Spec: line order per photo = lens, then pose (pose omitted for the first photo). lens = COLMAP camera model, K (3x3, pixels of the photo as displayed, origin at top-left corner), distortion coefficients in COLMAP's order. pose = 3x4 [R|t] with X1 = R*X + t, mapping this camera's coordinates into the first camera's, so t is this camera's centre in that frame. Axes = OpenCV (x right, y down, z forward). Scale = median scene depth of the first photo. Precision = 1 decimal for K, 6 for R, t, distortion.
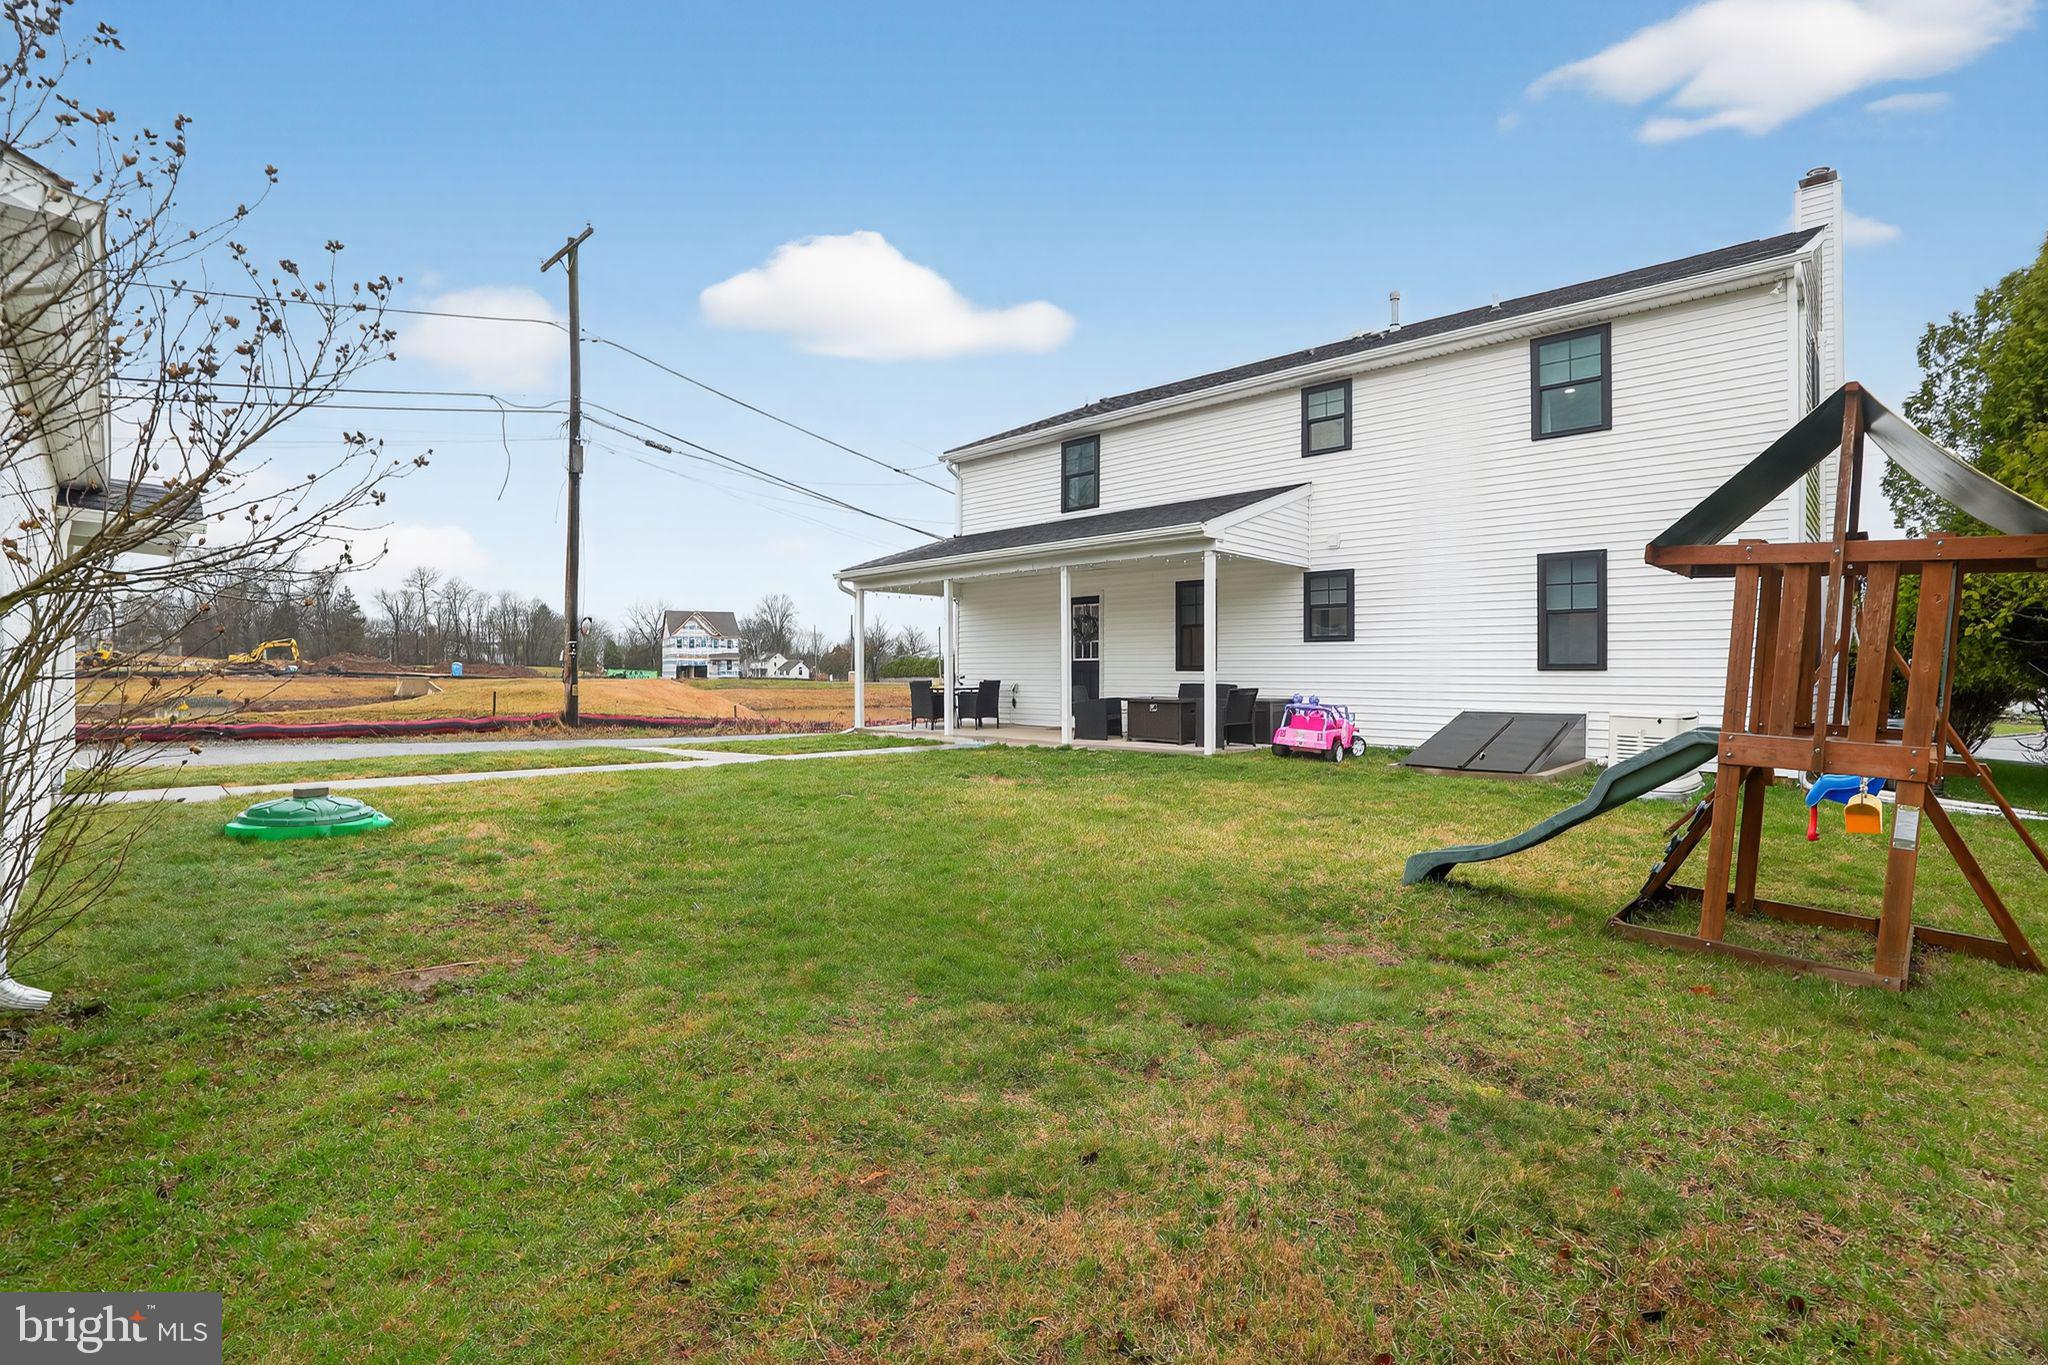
lens RADIAL K [[939.3, 0, 1024.2], [0, 939.3, 673.3], [0, 0, 1]] dist [-0.062450, 0.000091]
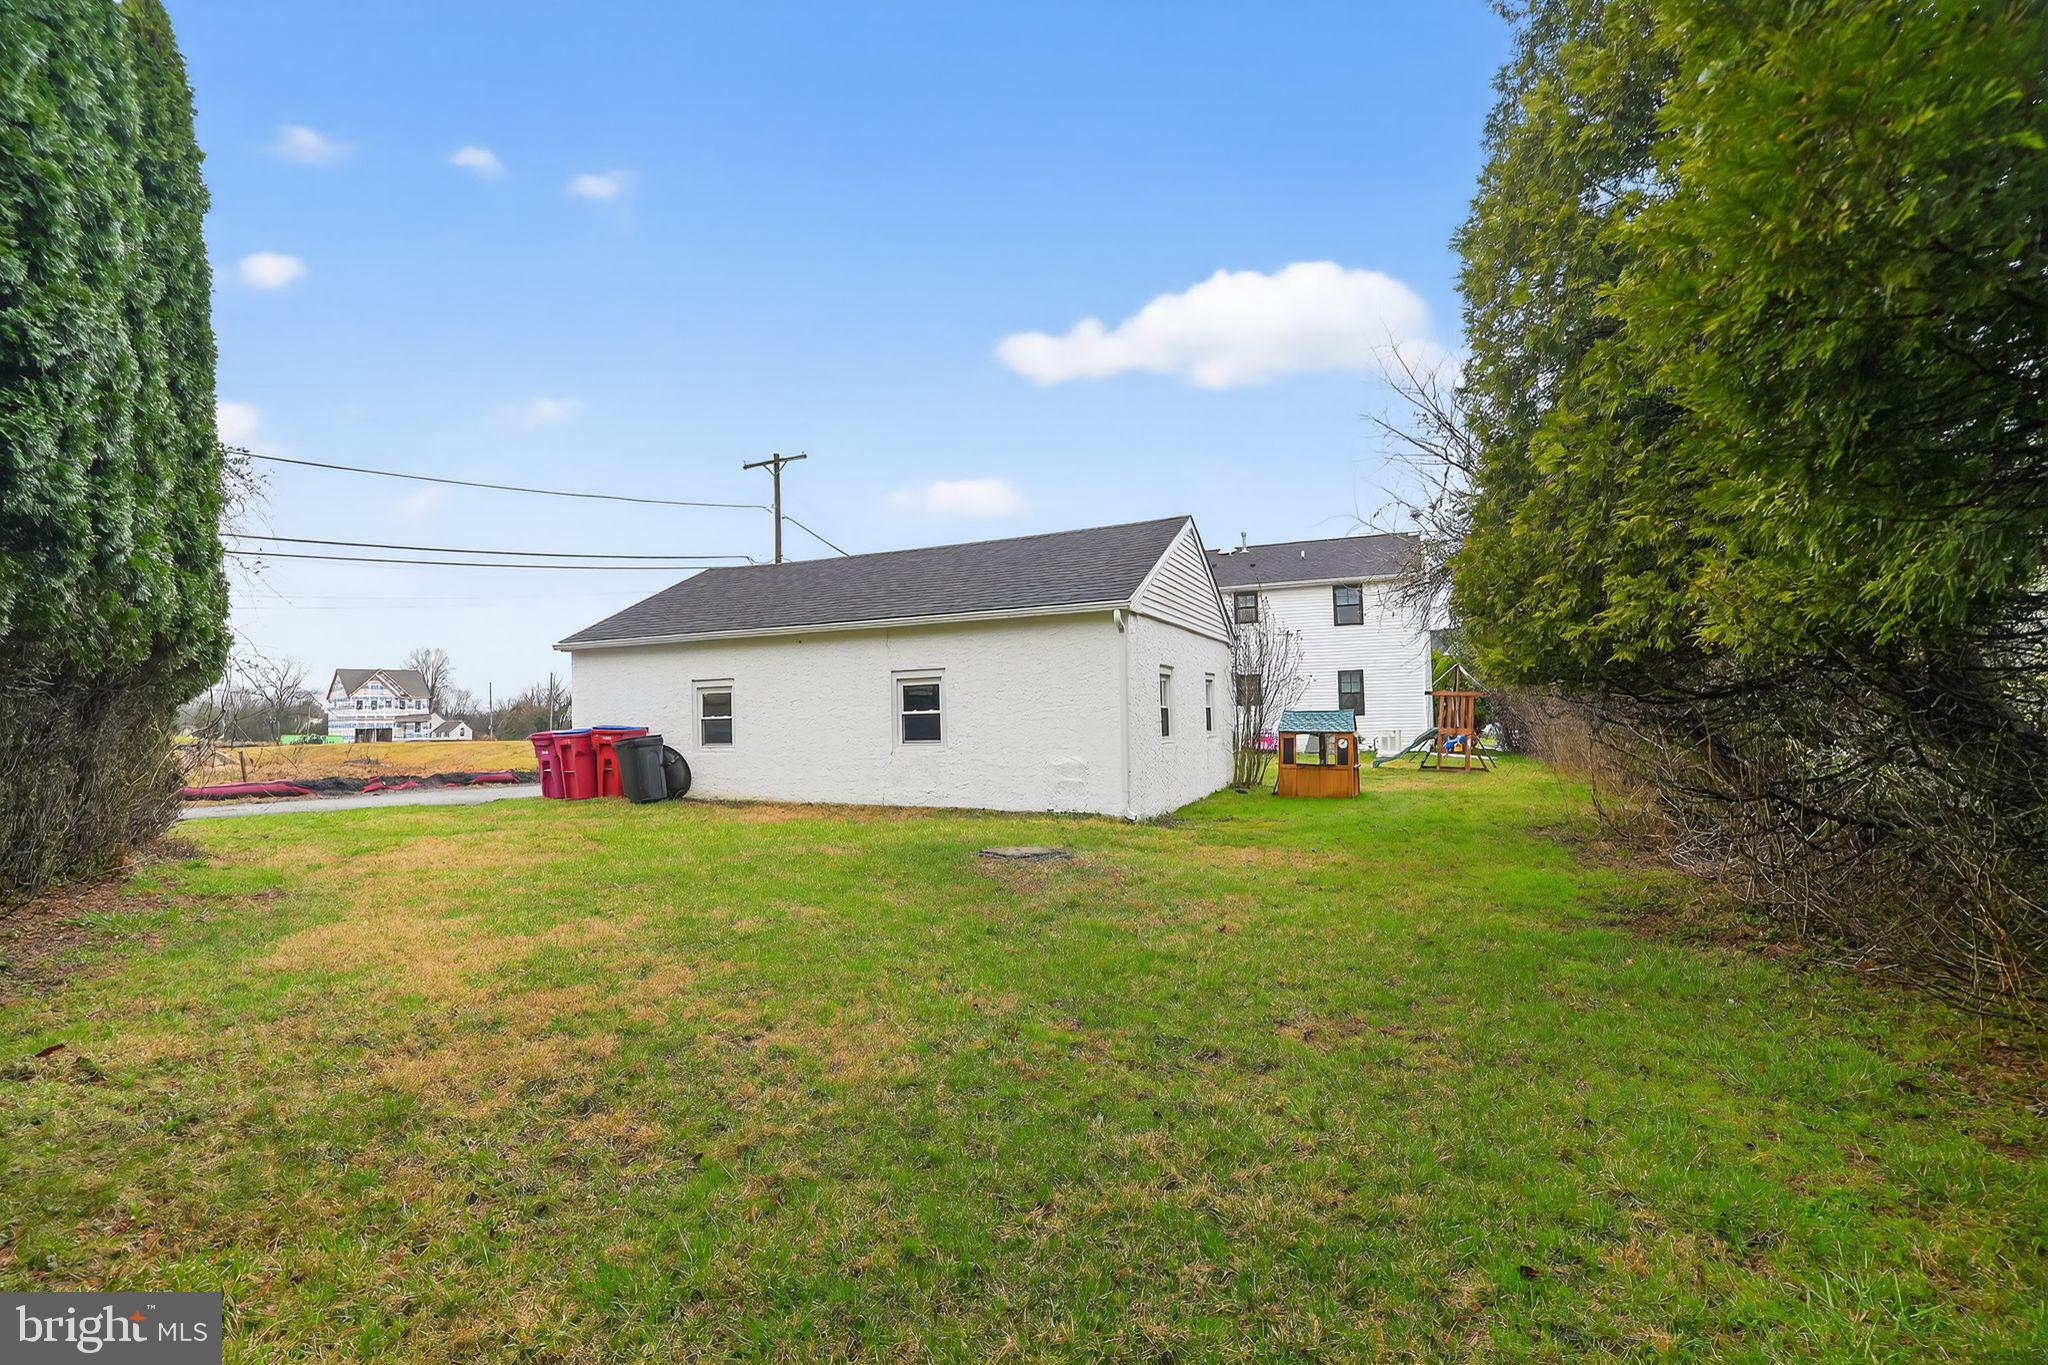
lens RADIAL K [[939.3, 0, 1024.2], [0, 939.3, 673.3], [0, 0, 1]] dist [-0.062450, 0.000091]
pose [[0.933205, -0.006394, 0.359288, -0.078822], [0.026222, 0.998388, -0.050341, -0.000643], [-0.358386, 0.056400, 0.931868, -0.073723]]
